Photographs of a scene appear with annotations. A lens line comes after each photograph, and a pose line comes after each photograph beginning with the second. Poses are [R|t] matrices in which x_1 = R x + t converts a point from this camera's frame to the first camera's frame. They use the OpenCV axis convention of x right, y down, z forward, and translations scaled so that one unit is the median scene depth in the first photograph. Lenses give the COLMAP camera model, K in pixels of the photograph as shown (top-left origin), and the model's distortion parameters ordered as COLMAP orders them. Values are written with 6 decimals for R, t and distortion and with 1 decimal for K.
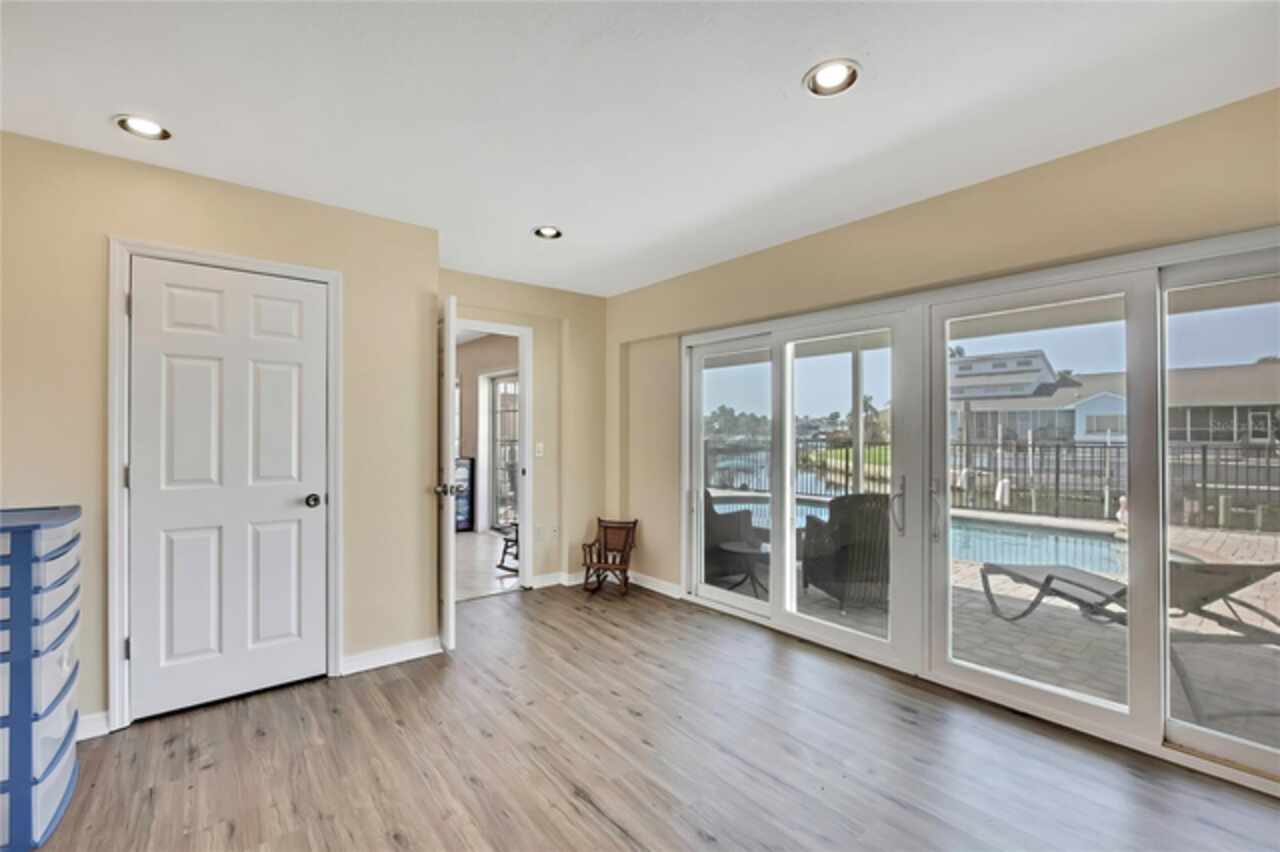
lens RADIAL K [[548.3, 0, 626.7], [0, 548.3, 427.3], [0, 0, 1]] dist [-0.000524, -0.000290]
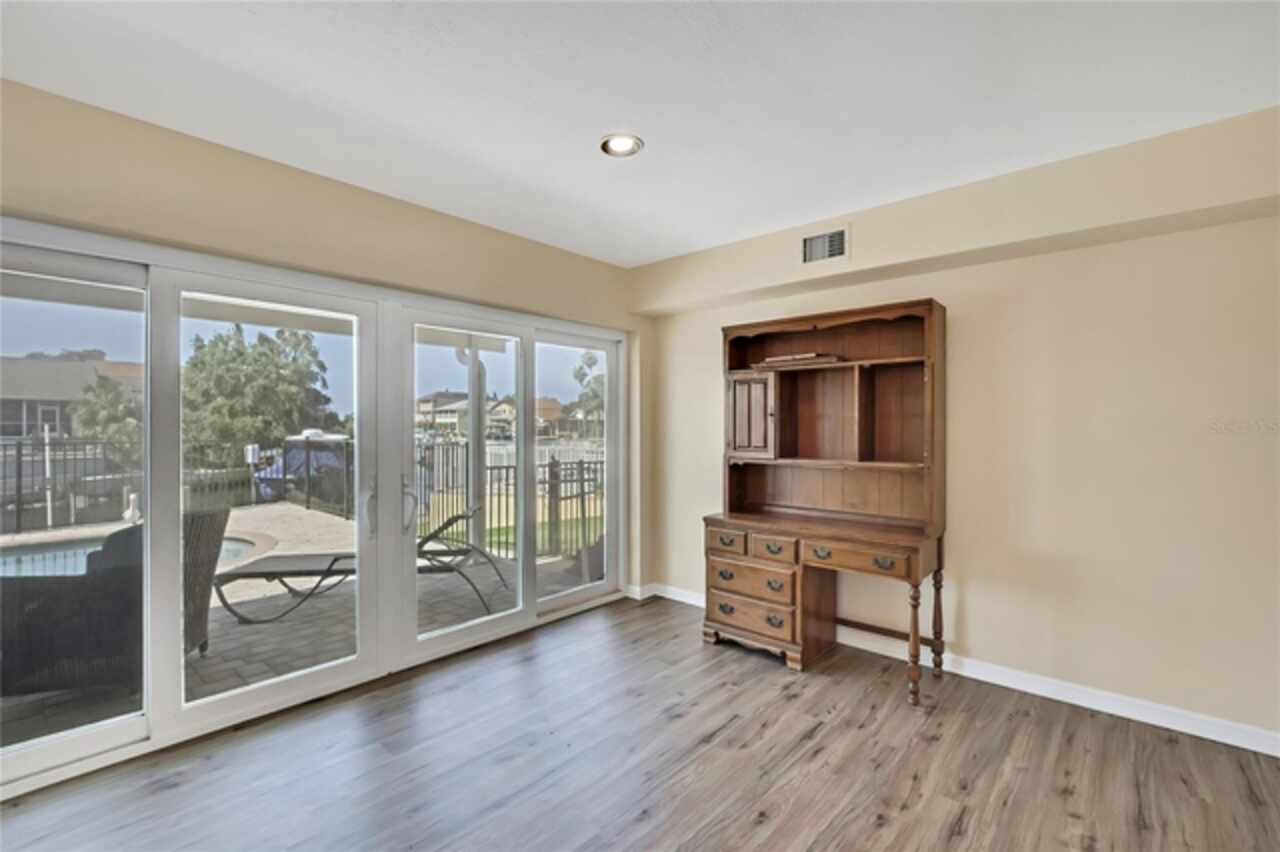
lens RADIAL K [[557.4, 0, 657.5], [0, 557.4, 418.0], [0, 0, 1]] dist [-0.009827, 0.000073]
pose [[-0.176781, 0.014839, 0.984138, -0.369008], [-0.008906, 0.999821, -0.016675, 0.001865], [-0.984210, -0.011712, -0.176618, 0.469595]]
